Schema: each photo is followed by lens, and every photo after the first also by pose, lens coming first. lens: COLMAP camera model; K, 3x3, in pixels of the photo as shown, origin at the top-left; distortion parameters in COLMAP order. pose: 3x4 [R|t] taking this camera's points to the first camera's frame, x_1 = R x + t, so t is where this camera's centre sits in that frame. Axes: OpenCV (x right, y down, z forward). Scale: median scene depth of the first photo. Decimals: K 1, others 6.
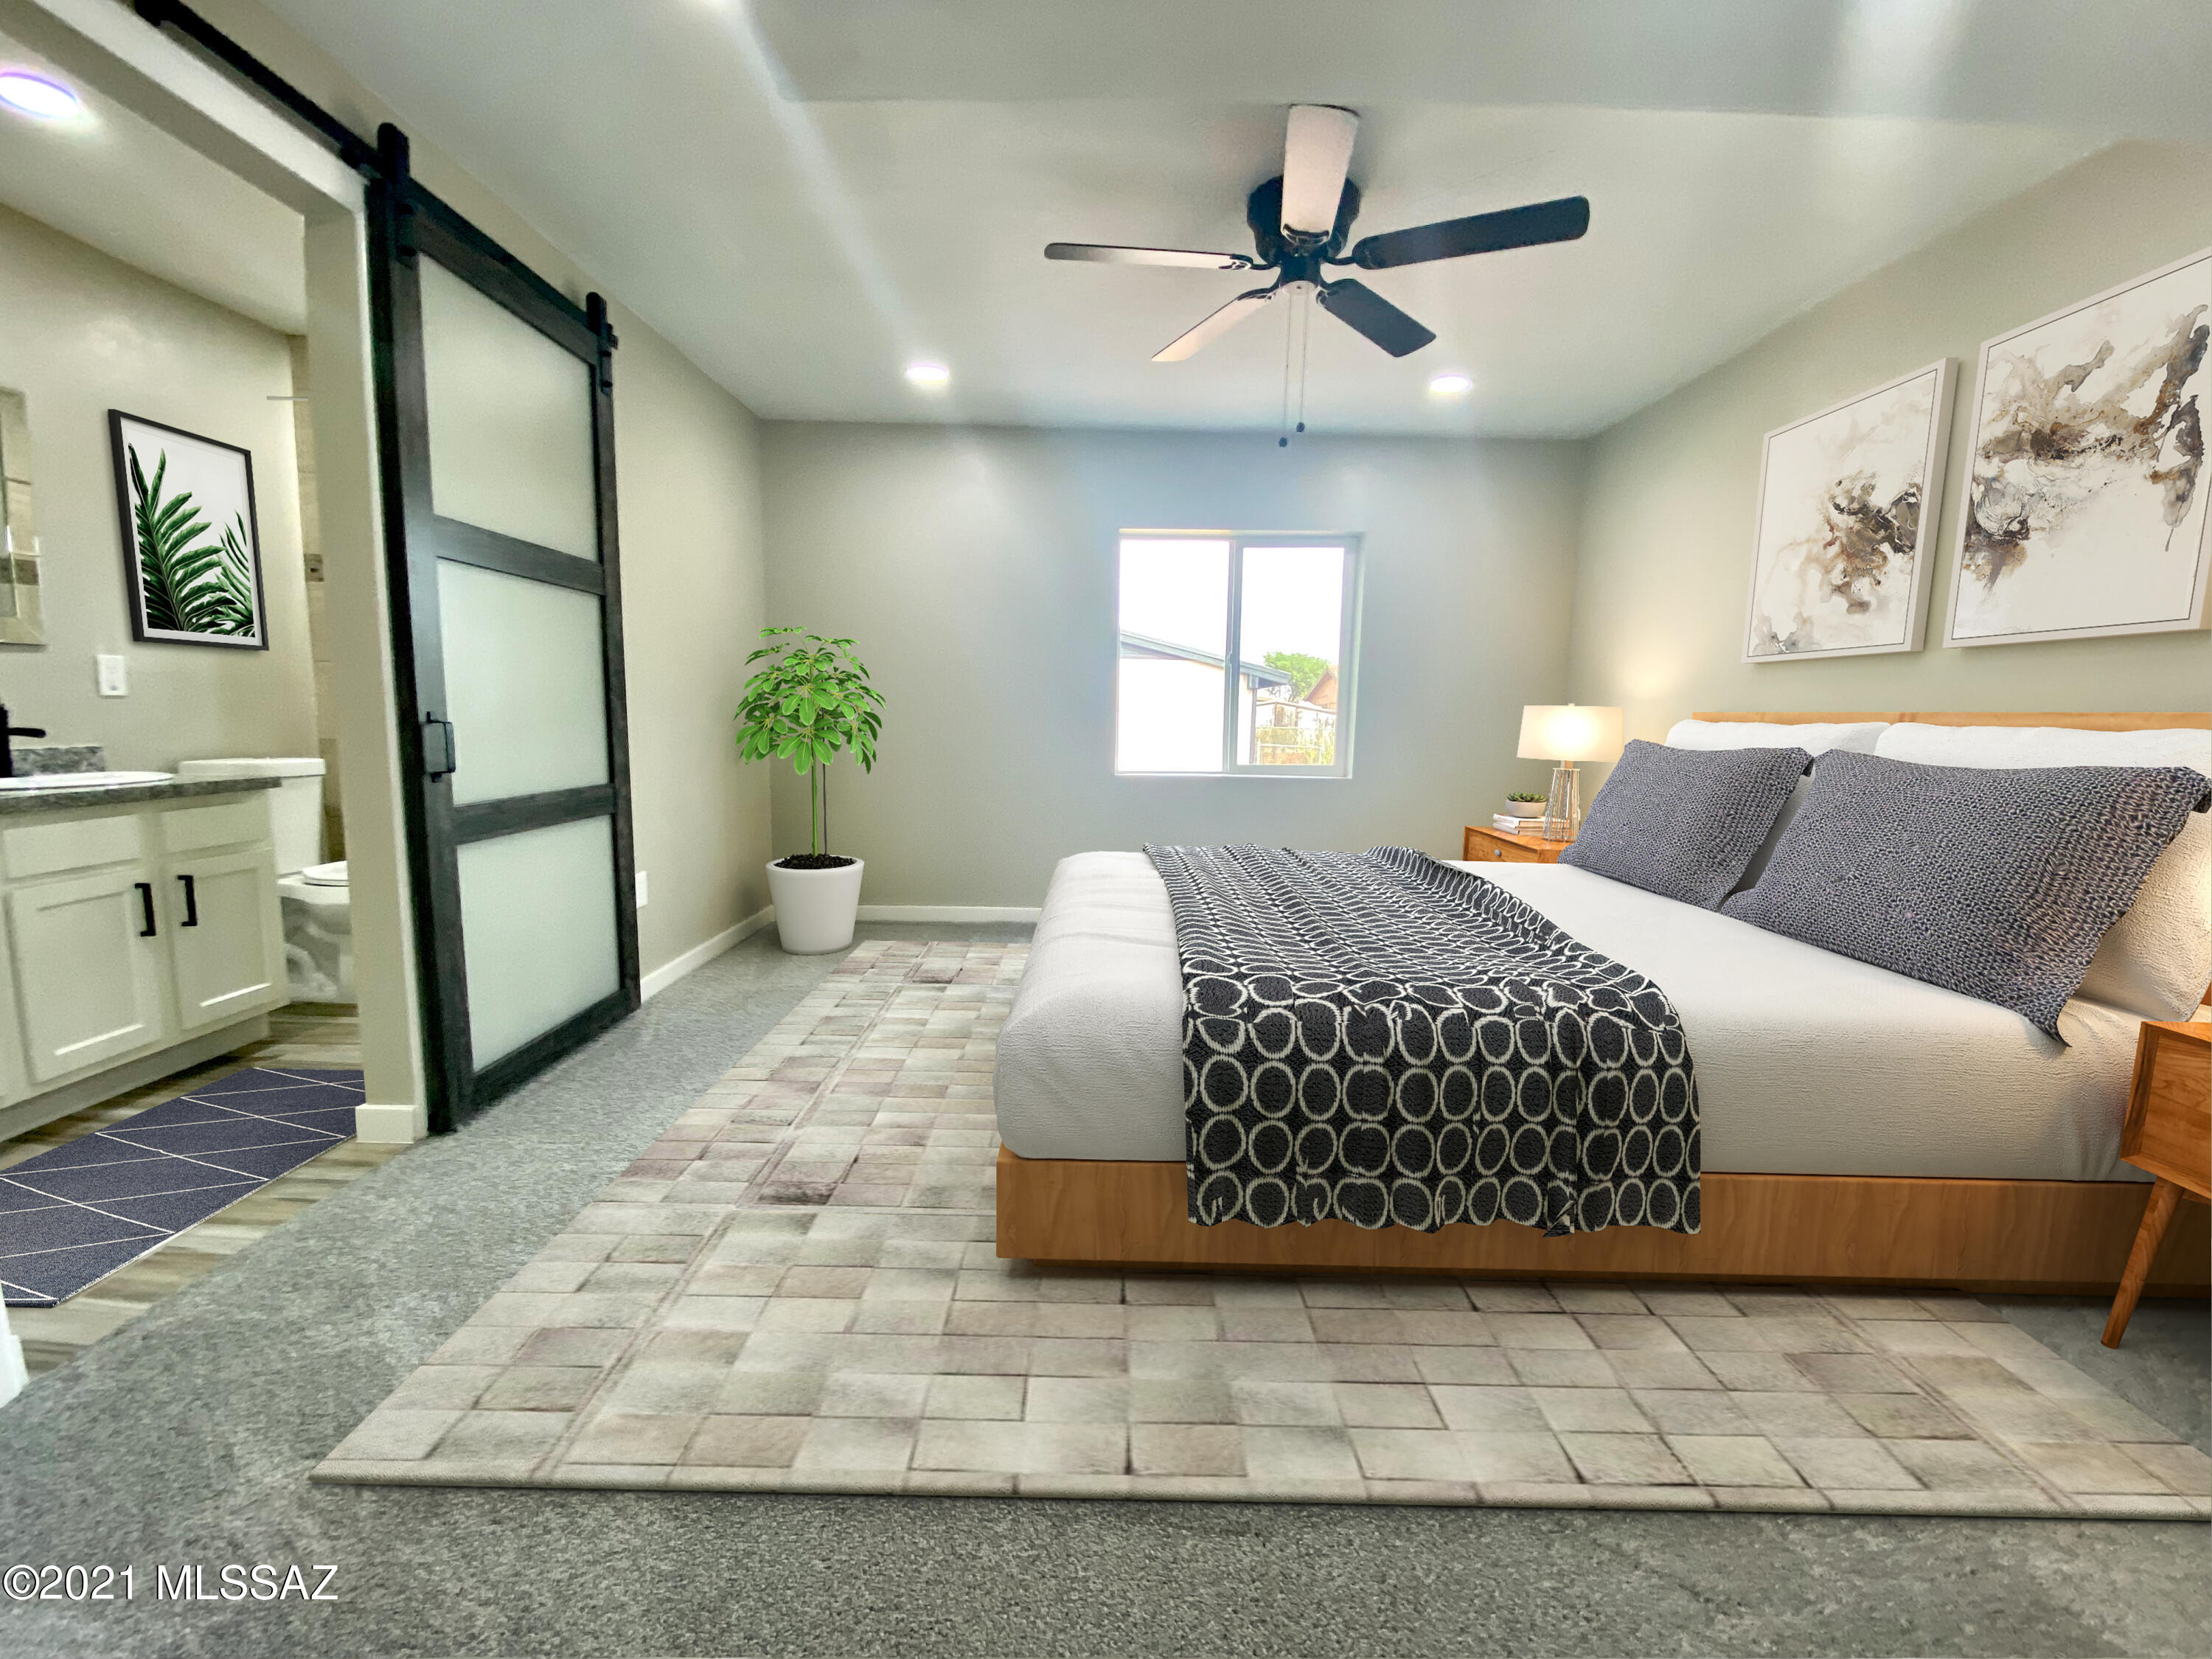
lens RADIAL K [[974.1, 0, 1117.4], [0, 974.1, 832.6], [0, 0, 1]] dist [0.058239, -0.035159]
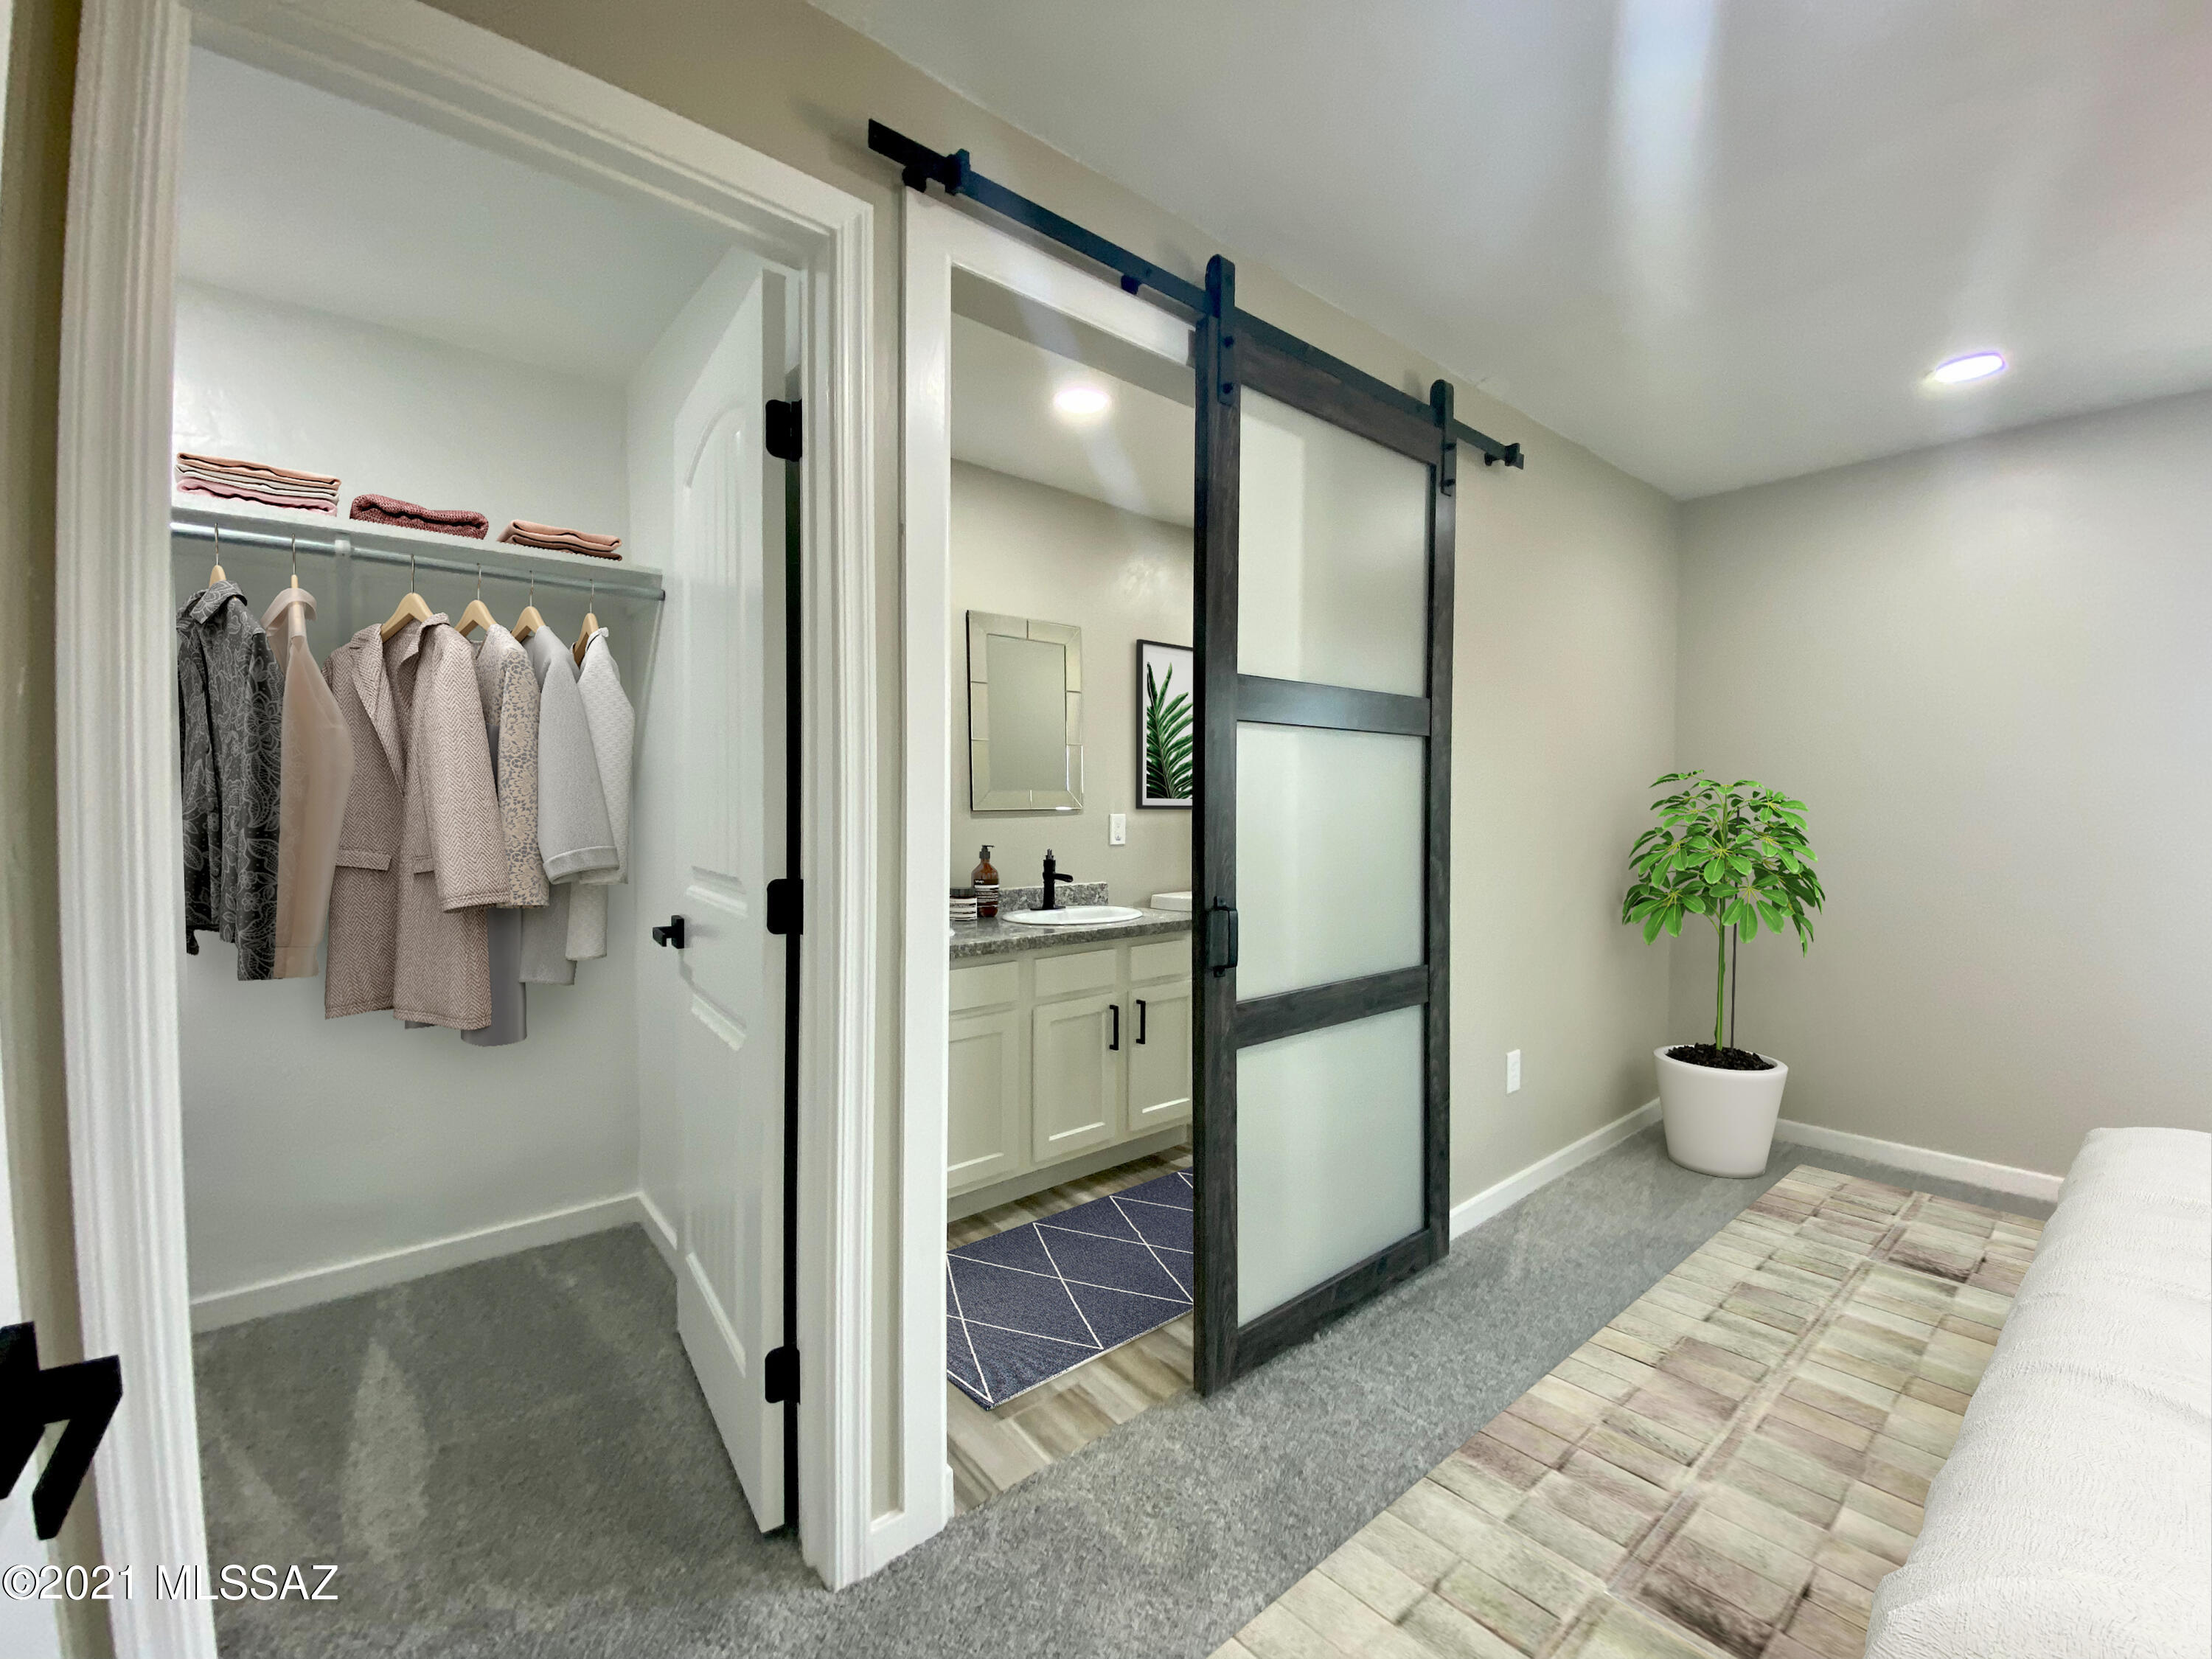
lens RADIAL K [[974.1, 0, 1117.4], [0, 974.1, 832.6], [0, 0, 1]] dist [0.058239, -0.035159]
pose [[0.668109, -0.028288, -0.743525, -0.059305], [-0.065655, 0.993138, -0.096781, -0.043140], [0.741161, 0.113476, 0.661667, 0.163347]]
